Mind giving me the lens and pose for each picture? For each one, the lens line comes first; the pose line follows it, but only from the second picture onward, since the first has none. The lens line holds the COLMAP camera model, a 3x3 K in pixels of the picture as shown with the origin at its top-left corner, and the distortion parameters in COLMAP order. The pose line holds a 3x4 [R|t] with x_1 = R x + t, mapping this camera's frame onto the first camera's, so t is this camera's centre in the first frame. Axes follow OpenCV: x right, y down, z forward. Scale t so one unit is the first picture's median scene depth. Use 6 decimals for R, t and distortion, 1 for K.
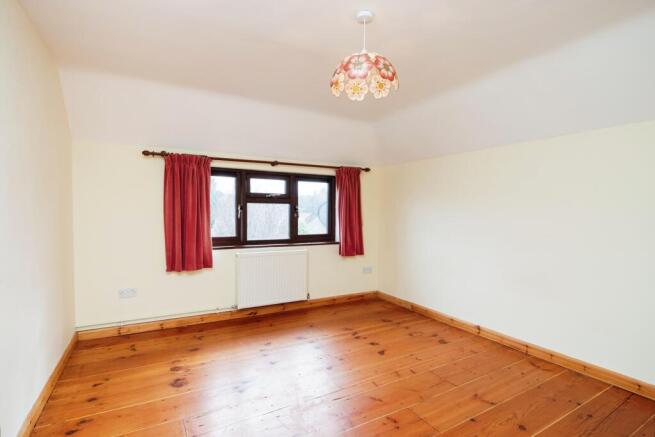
lens RADIAL K [[320.9, 0, 327.0], [0, 320.9, 222.1], [0, 0, 1]] dist [0.005402, 0.000500]
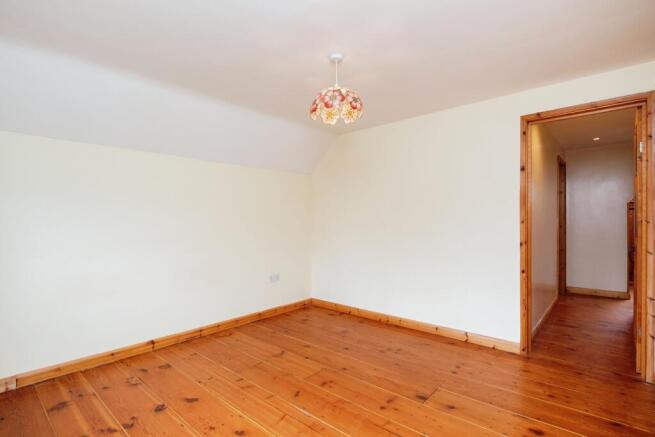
lens RADIAL K [[320.9, 0, 329.9], [0, 320.9, 219.1], [0, 0, 1]] dist [0.005402, 0.000500]
pose [[-0.323576, 0.001647, 0.946201, -0.631354], [0.030958, 0.999482, 0.008847, -0.024397], [-0.945695, 0.032156, -0.323460, 0.864537]]
